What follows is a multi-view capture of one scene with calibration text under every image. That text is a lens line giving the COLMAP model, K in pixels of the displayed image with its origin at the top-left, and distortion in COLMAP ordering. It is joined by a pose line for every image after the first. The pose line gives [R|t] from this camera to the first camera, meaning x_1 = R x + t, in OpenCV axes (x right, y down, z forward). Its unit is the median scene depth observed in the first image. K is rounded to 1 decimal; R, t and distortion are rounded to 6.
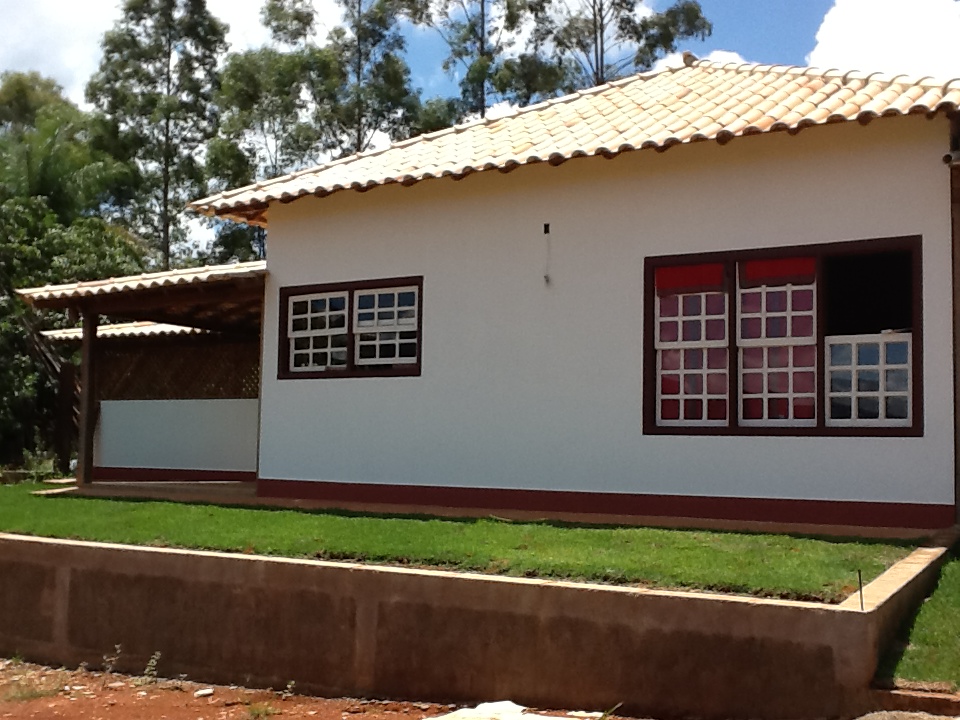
lens RADIAL K [[1179.9, 0, 480.0], [0, 1179.9, 360.0], [0, 0, 1]] dist [-0.019712, -0.018758]
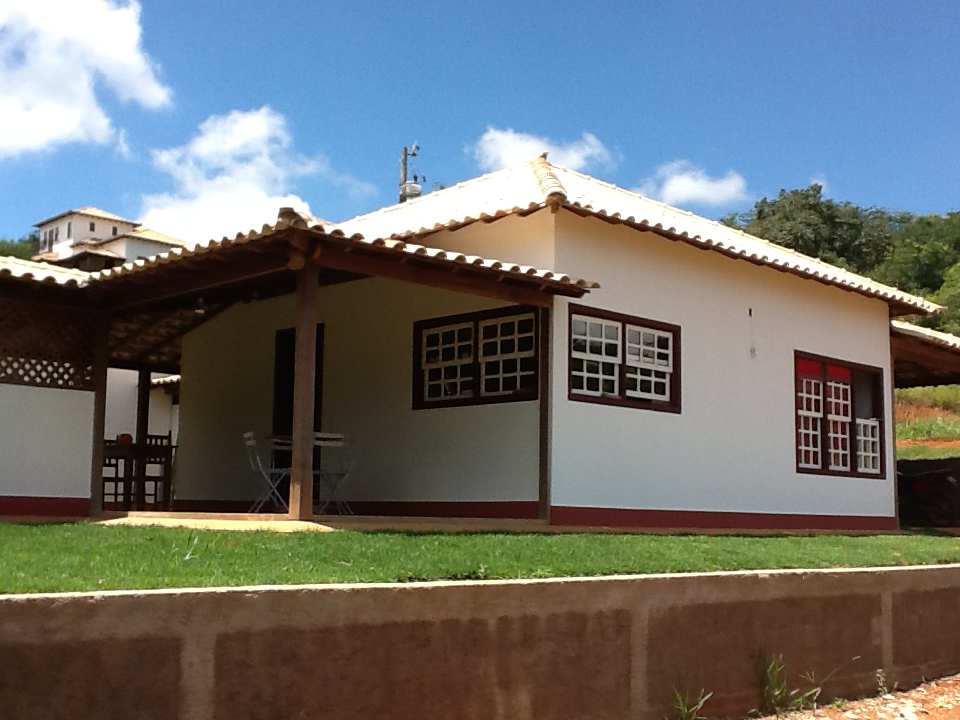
lens RADIAL K [[1179.9, 0, 480.0], [0, 1179.9, 360.0], [0, 0, 1]] dist [-0.019712, -0.018758]
pose [[0.217619, 0.114482, 0.969297, -1.268729], [-0.090305, 0.991199, -0.096795, 0.094484], [-0.971847, -0.066468, 0.226042, 0.992653]]
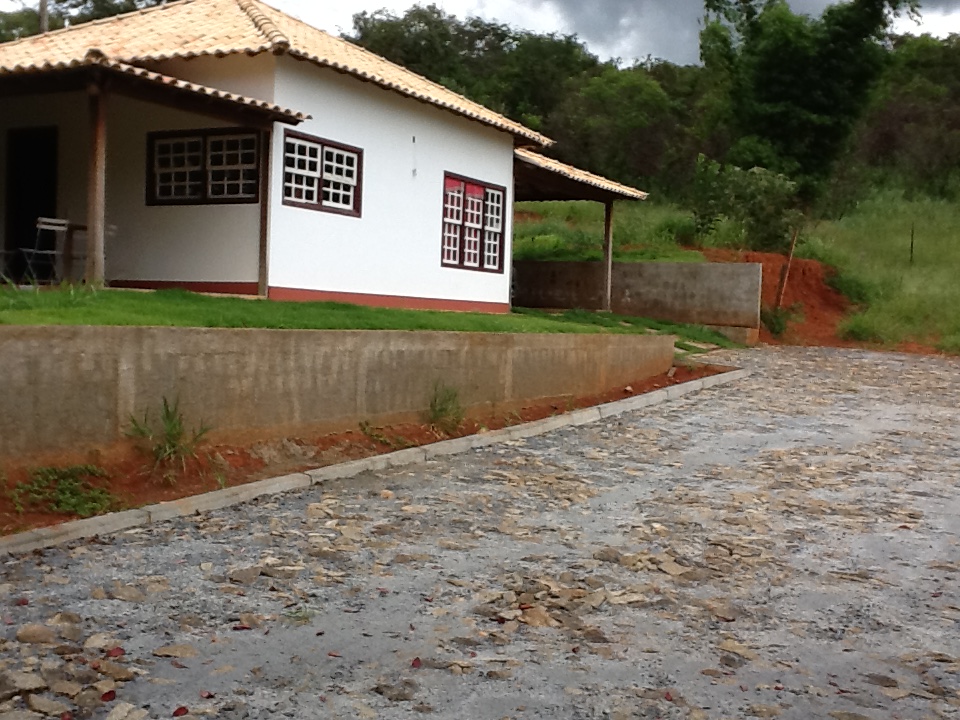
lens RADIAL K [[1179.9, 0, 480.0], [0, 1179.9, 360.0], [0, 0, 1]] dist [-0.019712, -0.018758]
pose [[-0.109664, -0.055465, 0.992420, -1.617888], [-0.112059, 0.992766, 0.043102, 0.114961], [-0.987632, -0.106483, -0.115086, 1.065978]]
